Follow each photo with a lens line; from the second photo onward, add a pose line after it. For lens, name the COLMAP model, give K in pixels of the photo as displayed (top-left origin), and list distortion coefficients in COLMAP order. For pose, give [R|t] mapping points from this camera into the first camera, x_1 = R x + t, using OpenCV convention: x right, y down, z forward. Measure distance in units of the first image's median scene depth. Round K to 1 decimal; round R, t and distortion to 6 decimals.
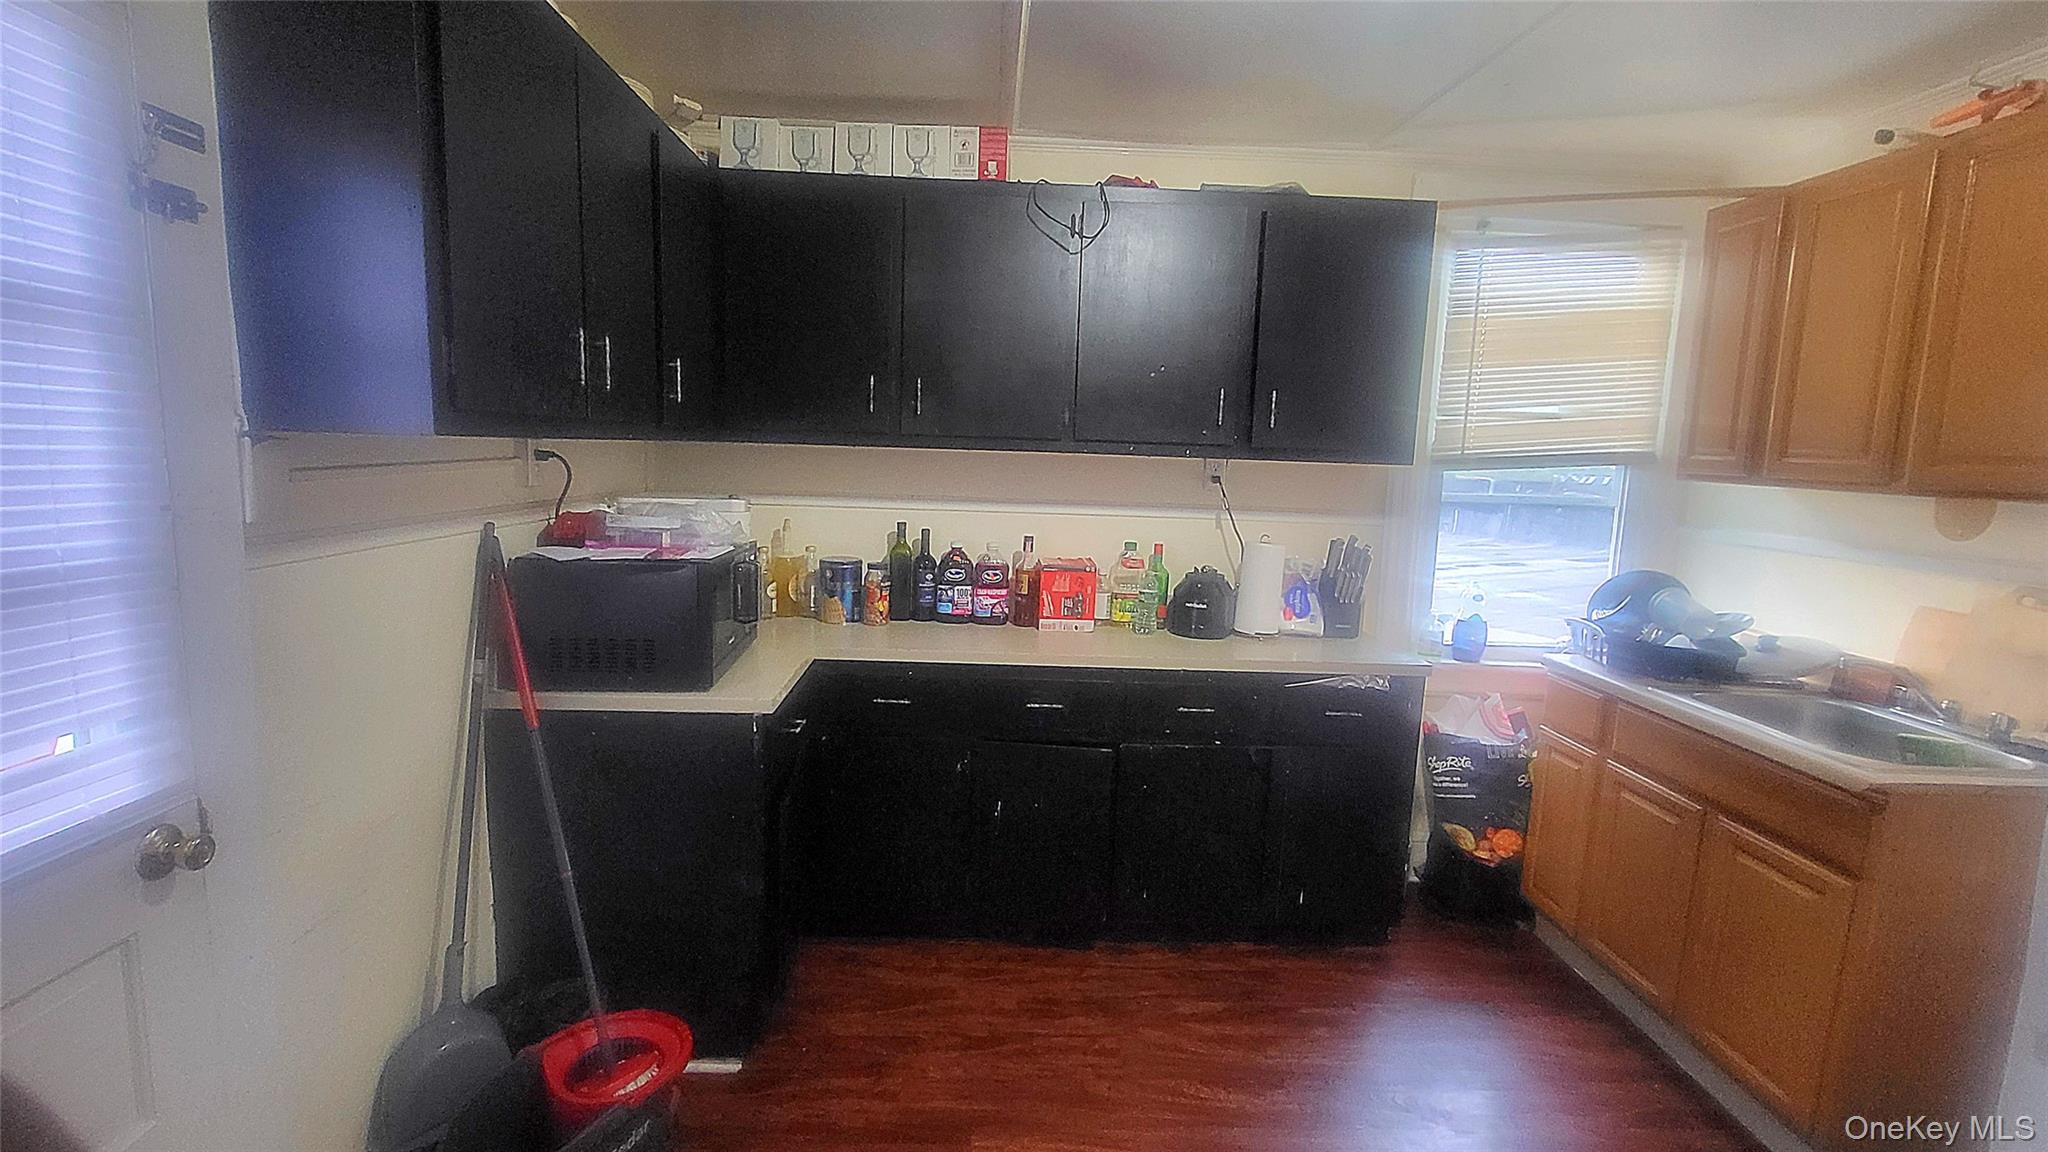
lens RADIAL K [[916.4, 0, 1015.9], [0, 916.4, 573.2], [0, 0, 1]] dist [0.001608, 0.000178]
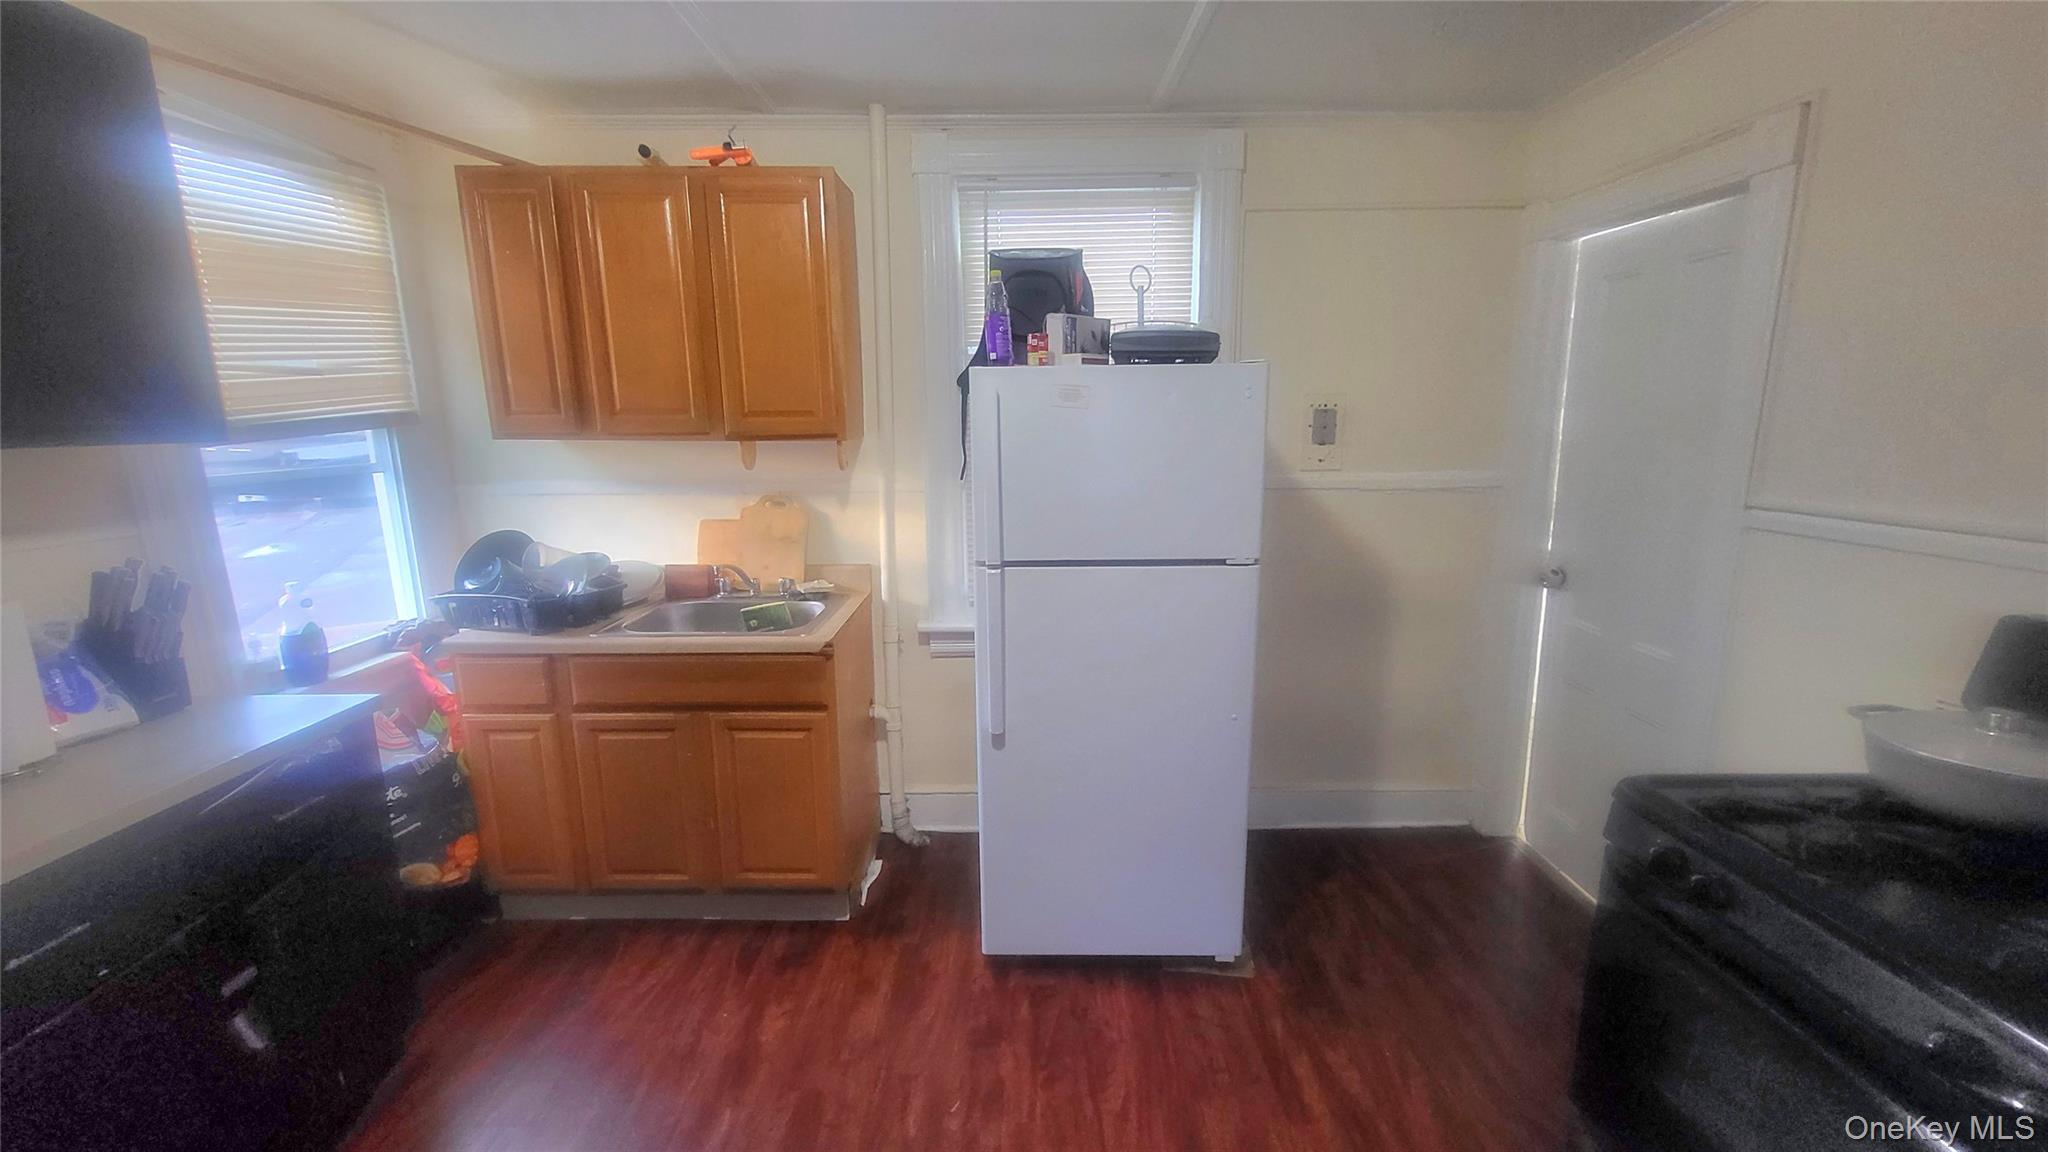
lens RADIAL K [[802.0, 0, 1016.9], [0, 802.0, 575.6], [0, 0, 1]] dist [-0.000485, -0.000114]
pose [[0.031812, -0.228685, 0.972981, -0.169363], [0.144672, 0.964275, 0.221909, -0.070075], [-0.988968, 0.133704, 0.063759, 0.392947]]
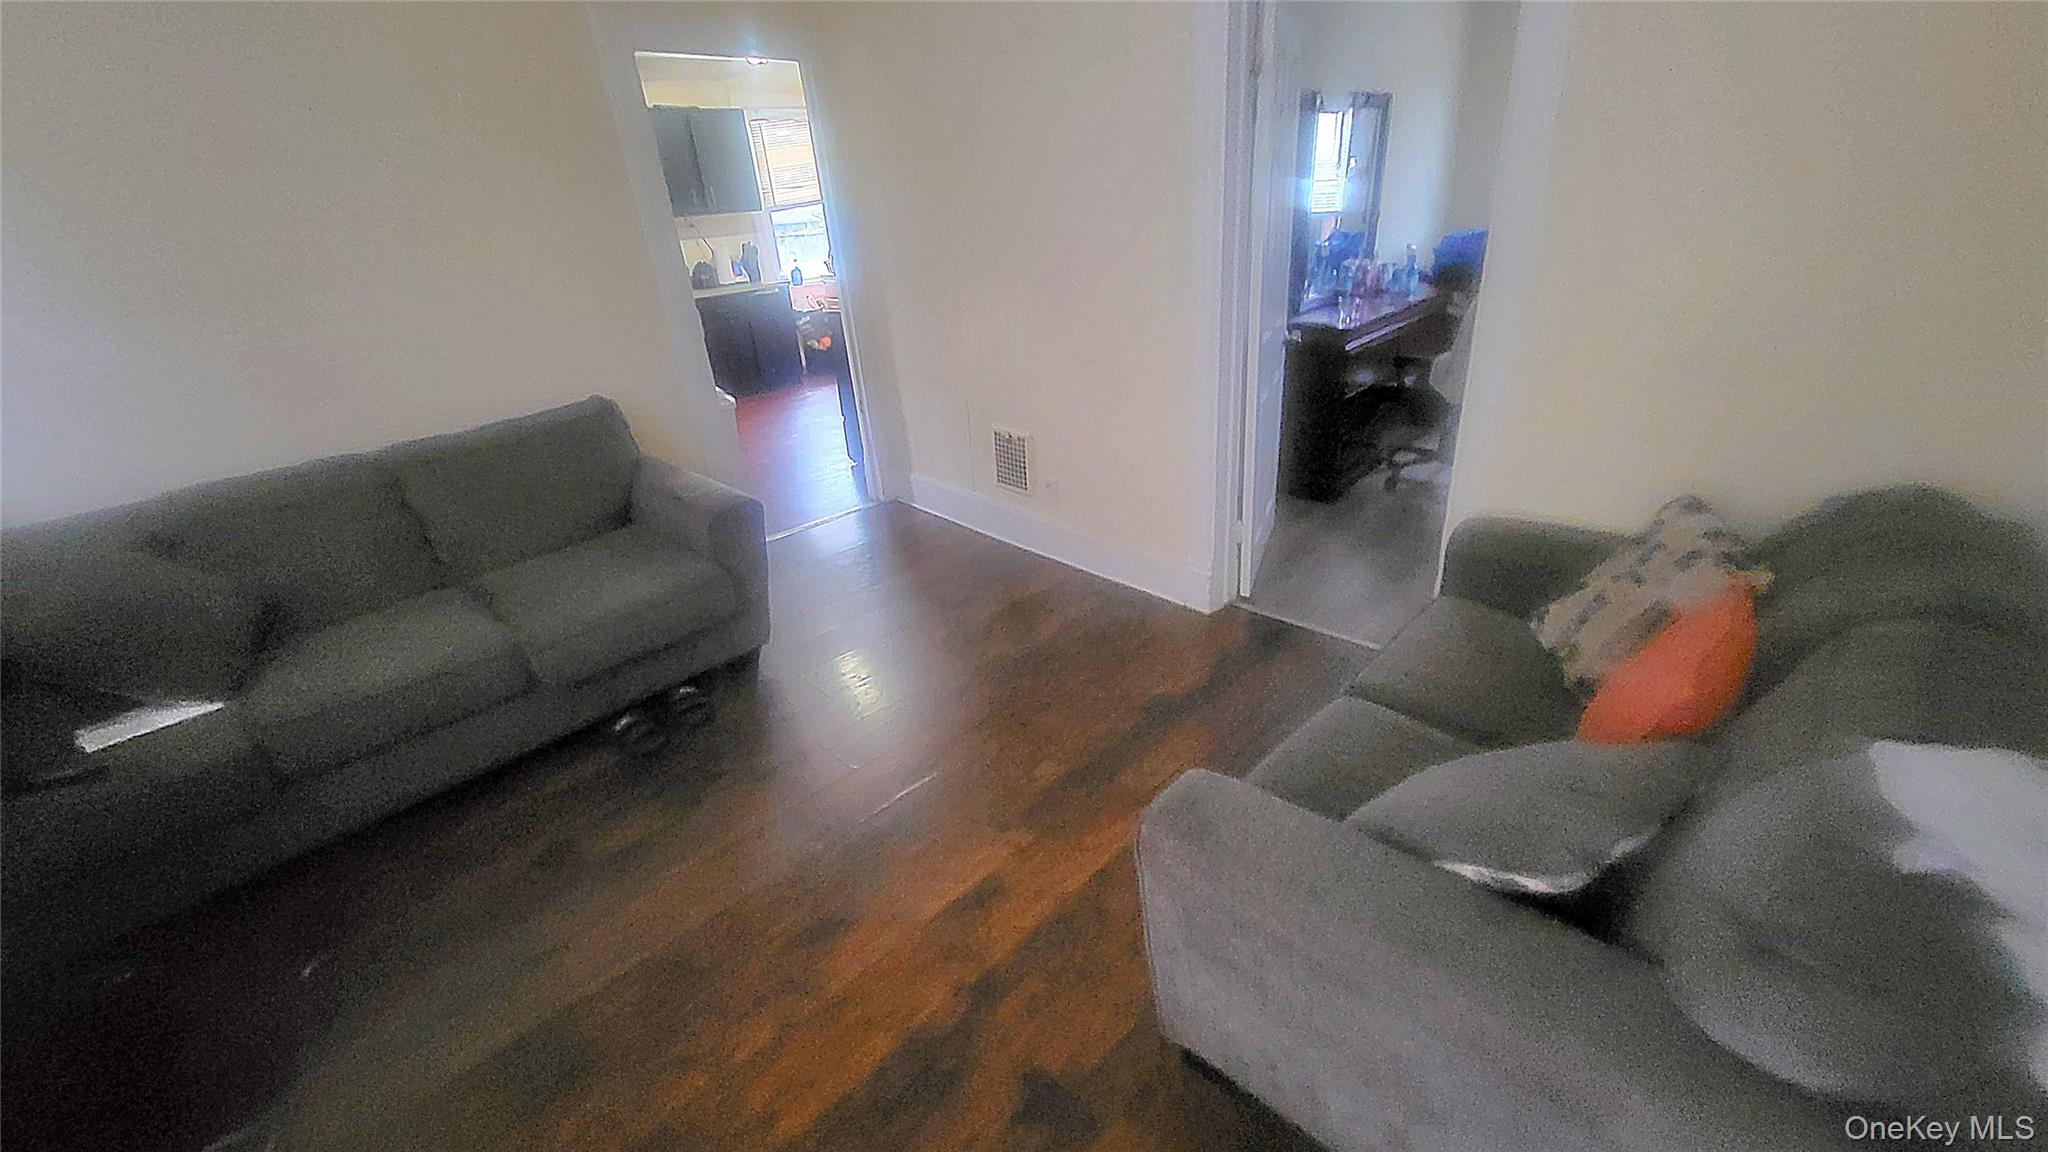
lens RADIAL K [[802.0, 0, 1016.9], [0, 802.0, 575.6], [0, 0, 1]] dist [-0.000485, -0.000114]
pose [[0.712191, -0.376992, 0.592166, -0.928012], [0.187322, 0.915032, 0.357249, 0.181193], [-0.676531, -0.143504, 0.722297, -1.529339]]
